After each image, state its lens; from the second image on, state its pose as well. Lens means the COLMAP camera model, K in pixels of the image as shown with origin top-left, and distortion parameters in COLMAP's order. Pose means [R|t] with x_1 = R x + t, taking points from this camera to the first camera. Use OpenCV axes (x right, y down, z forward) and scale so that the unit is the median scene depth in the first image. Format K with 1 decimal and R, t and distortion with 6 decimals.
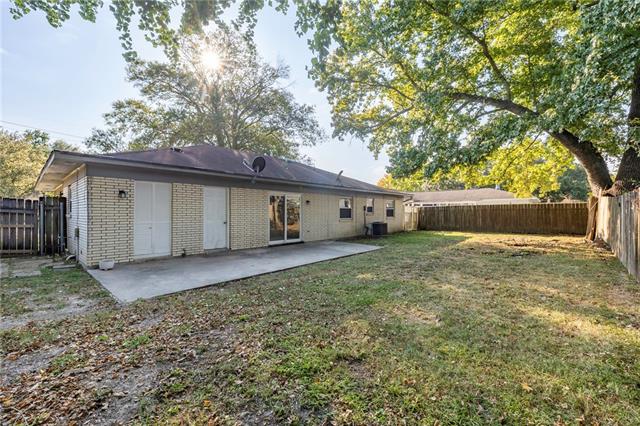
lens RADIAL K [[270.9, 0, 316.9], [0, 270.9, 212.0], [0, 0, 1]] dist [0.000119, -0.000805]
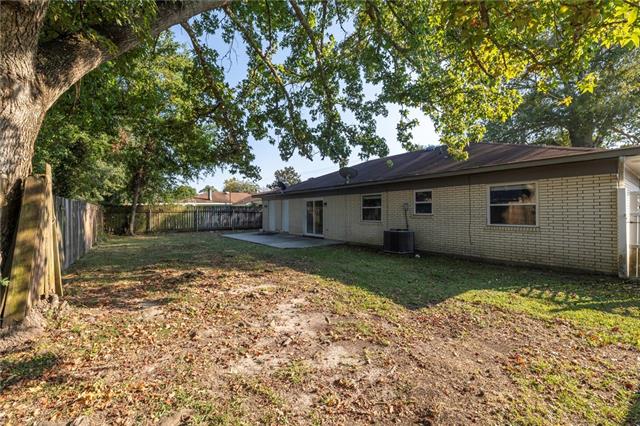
lens RADIAL K [[270.9, 0, 319.3], [0, 270.9, 212.6], [0, 0, 1]] dist [0.000119, -0.000805]
pose [[-0.188224, 0.001314, -0.982125, 1.204802], [0.002062, 0.999997, 0.000942, -0.001805], [0.982124, -0.001848, -0.188226, 1.310055]]
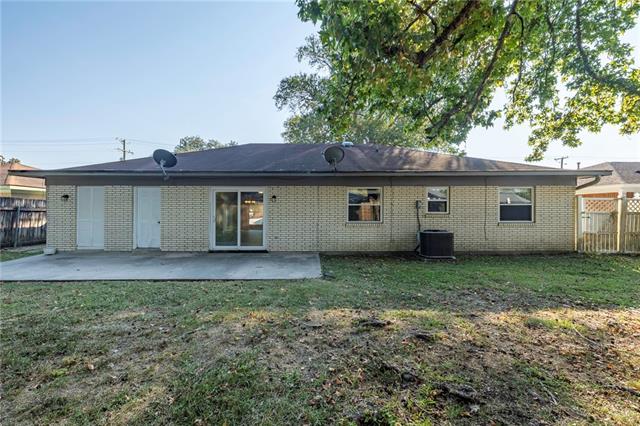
lens RADIAL K [[270.9, 0, 319.3], [0, 270.9, 211.2], [0, 0, 1]] dist [0.000119, -0.000805]
pose [[0.665619, -0.000779, -0.746291, 0.665466], [0.001285, 0.999999, 0.000102, -0.000322], [0.746290, -0.001027, 0.665620, 0.664428]]
